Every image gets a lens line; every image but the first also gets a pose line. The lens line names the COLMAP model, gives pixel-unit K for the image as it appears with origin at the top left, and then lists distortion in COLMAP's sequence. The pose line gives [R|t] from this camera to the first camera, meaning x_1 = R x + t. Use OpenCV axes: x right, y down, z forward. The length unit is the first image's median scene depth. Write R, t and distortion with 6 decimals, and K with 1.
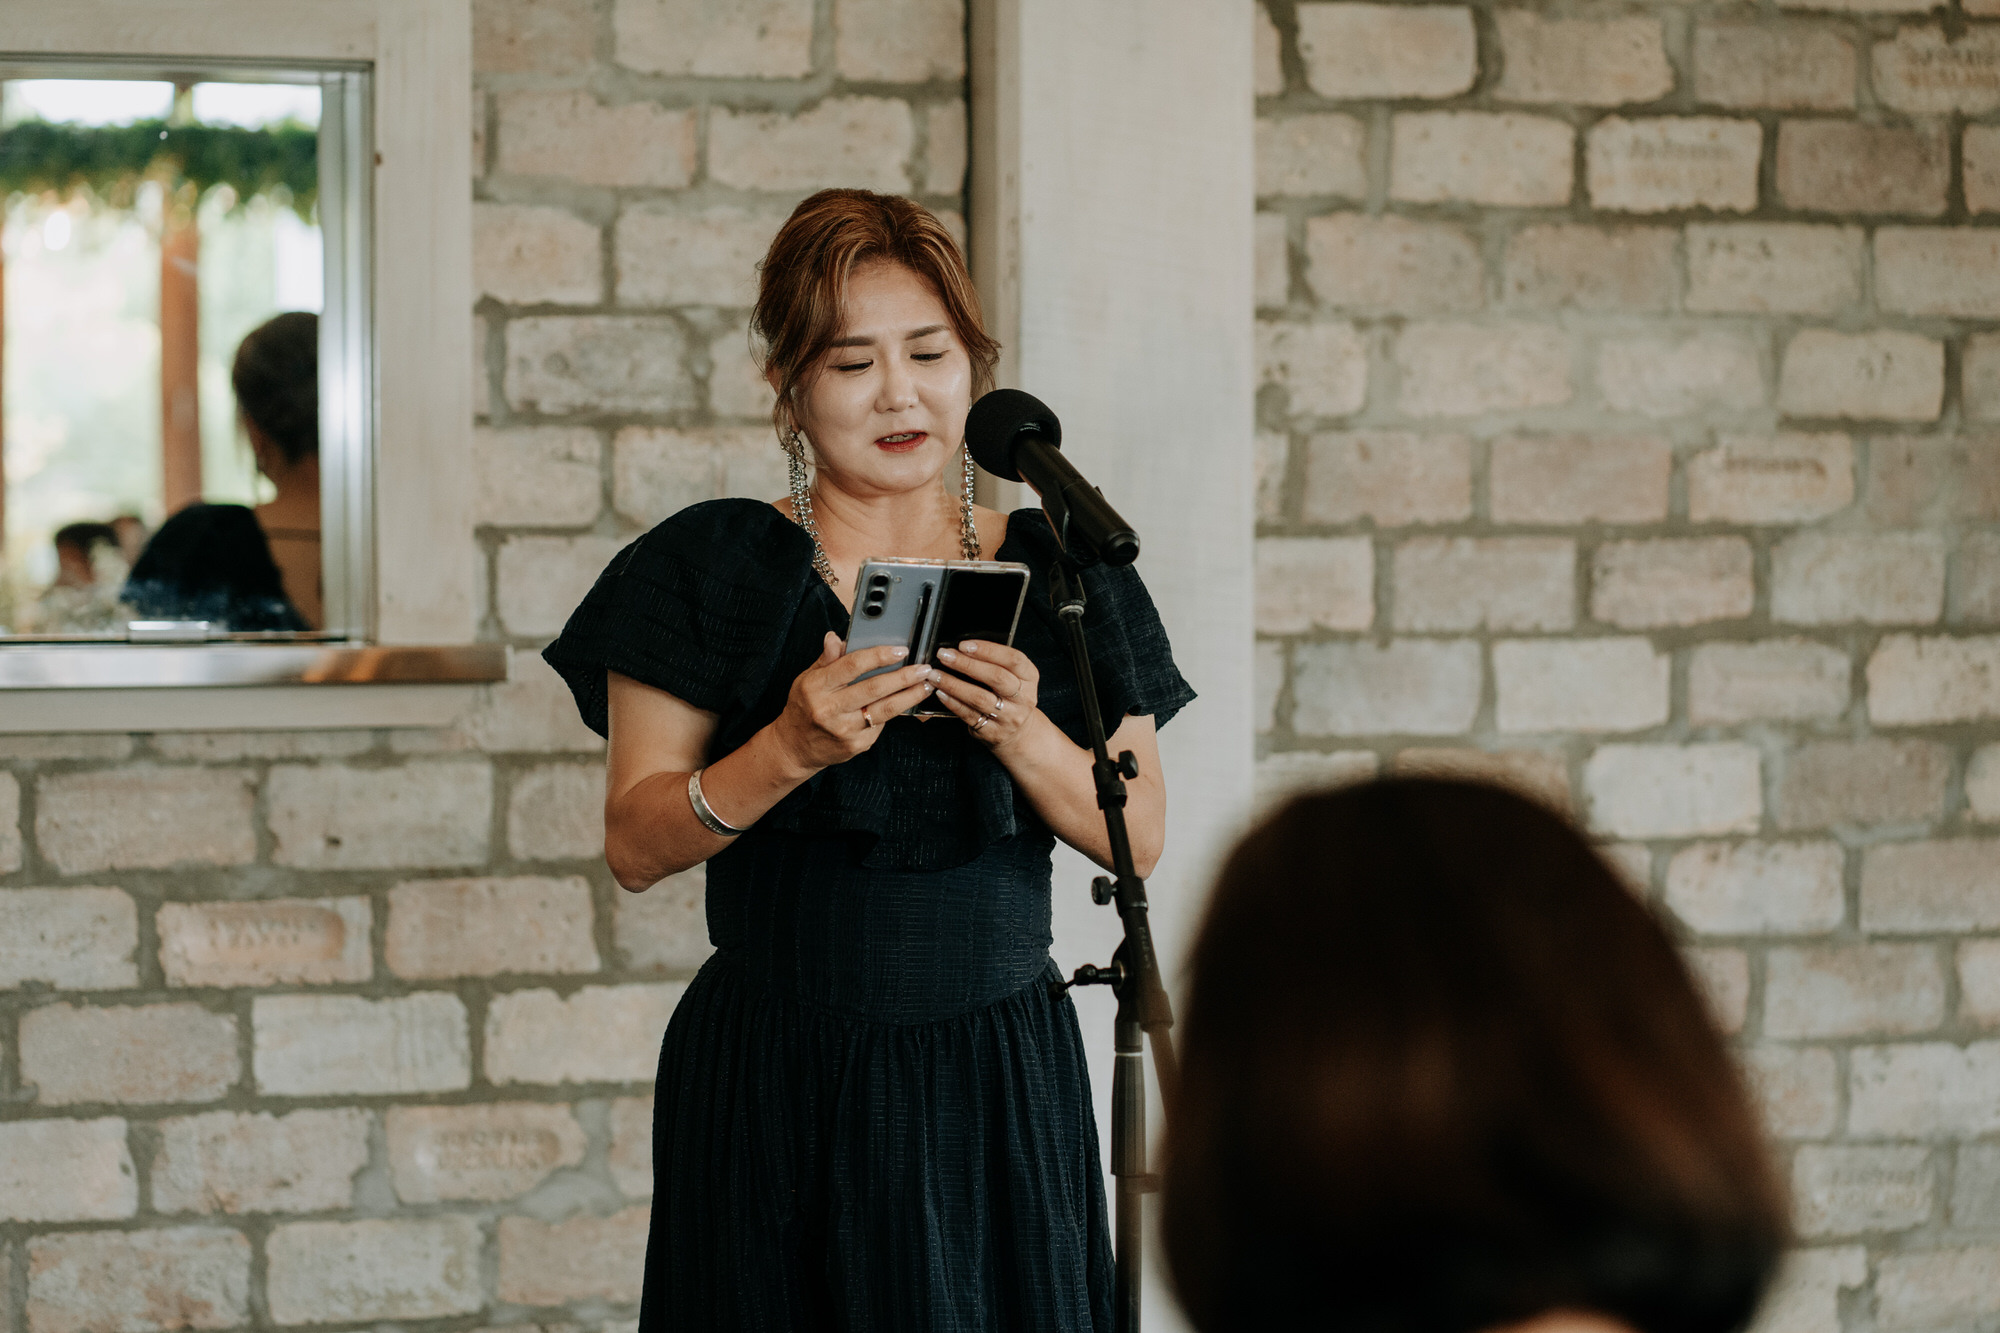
lens RADIAL K [[4996.7, 0, 1054.1], [0, 4996.7, 681.1], [0, 0, 1]] dist [-0.043488, 0.000000]
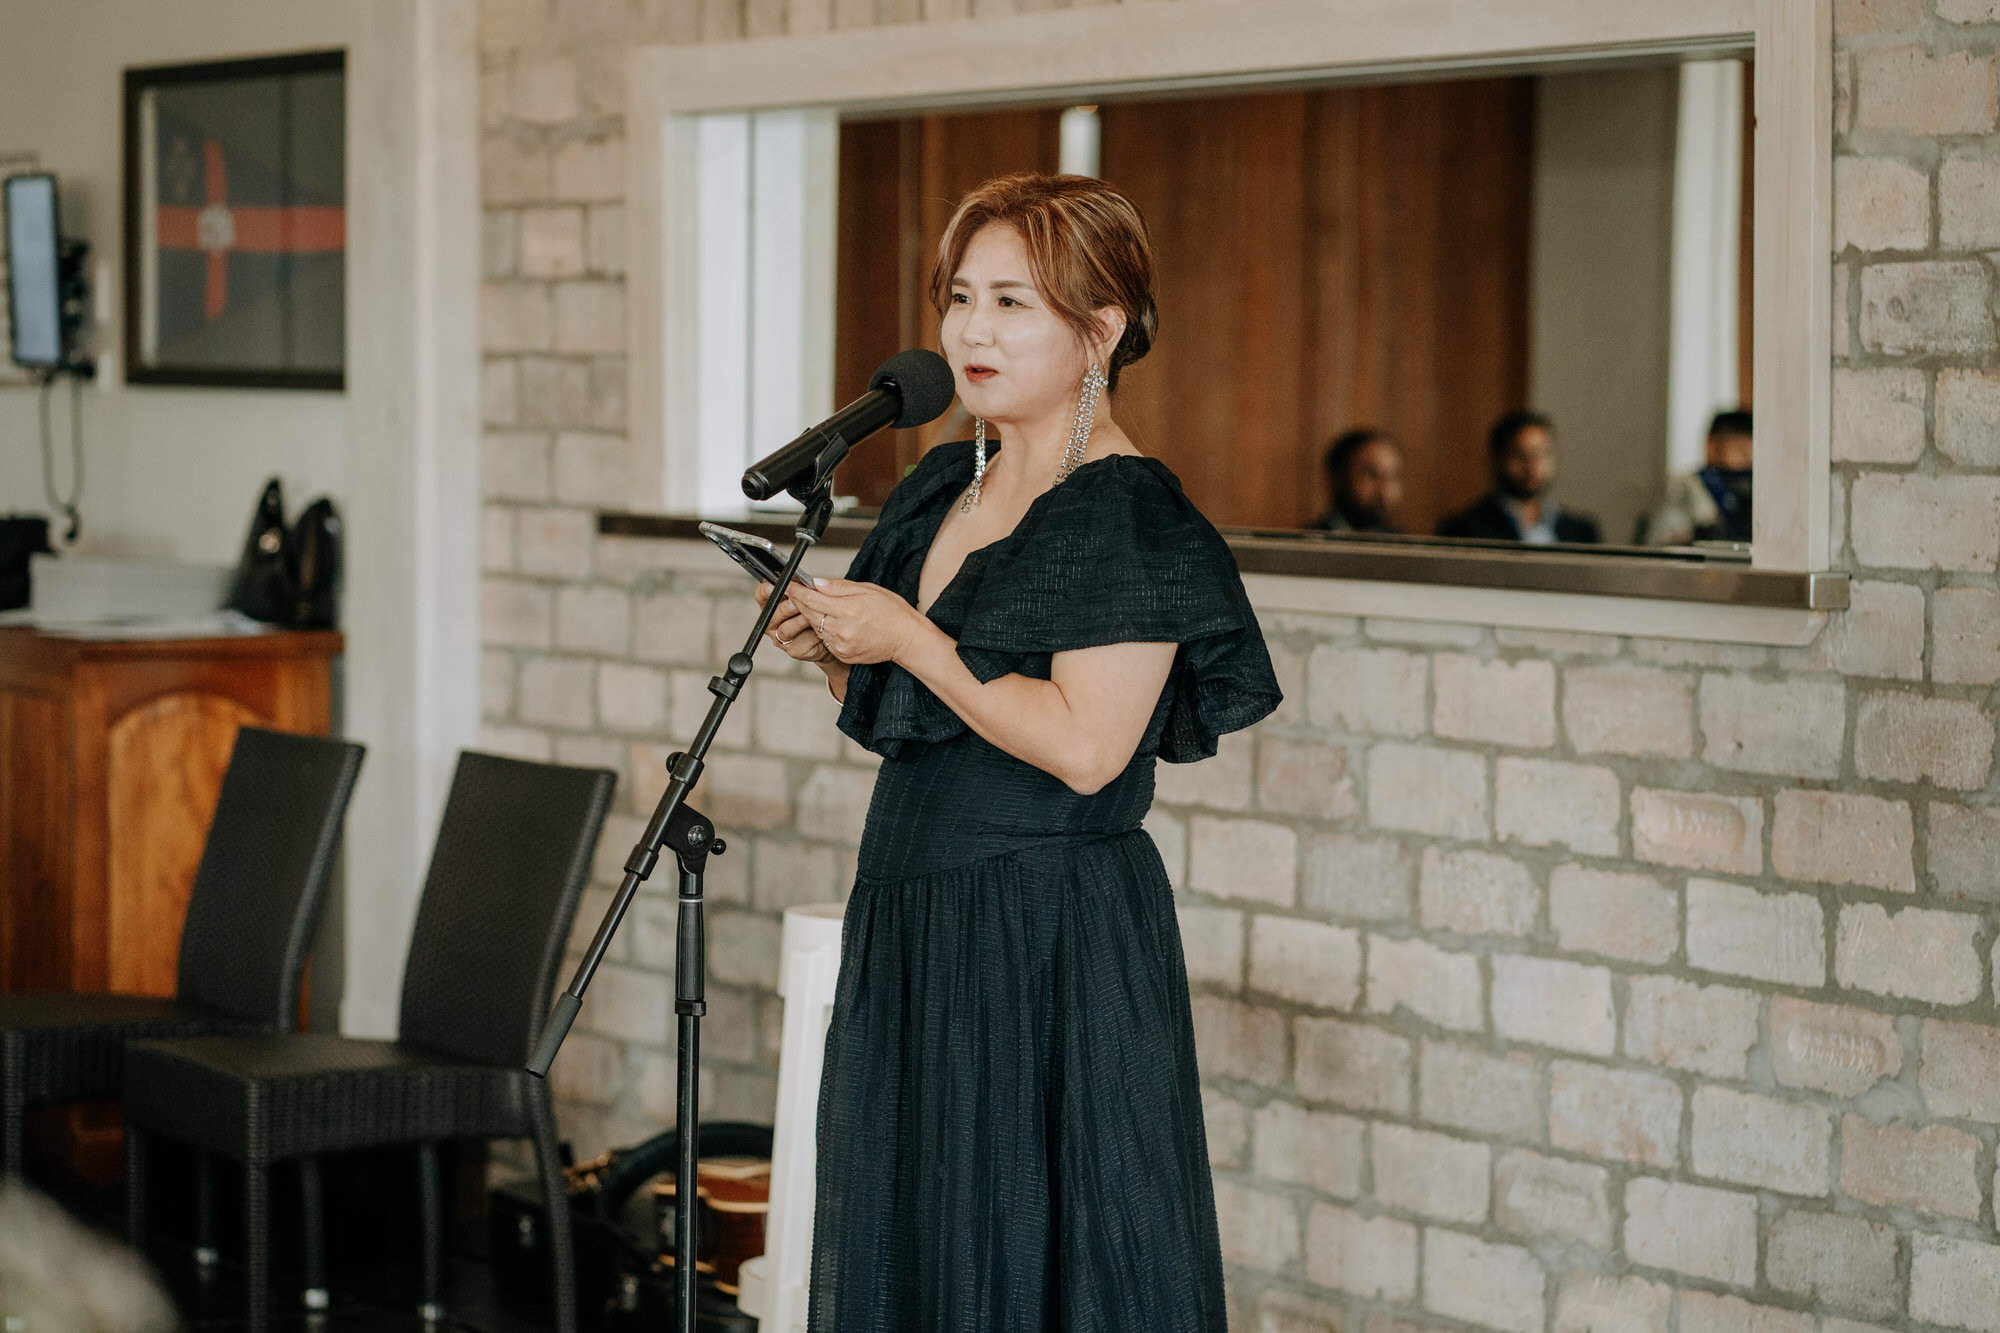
lens RADIAL K [[4996.7, 0, 1002.7], [0, 4996.7, 657.3], [0, 0, 1]] dist [-0.043488, 0.000000]
pose [[0.274463, 0.059304, -0.959767, 0.855383], [-0.040840, 0.997915, 0.049983, -0.035119], [0.960730, 0.025479, 0.276312, 0.534011]]
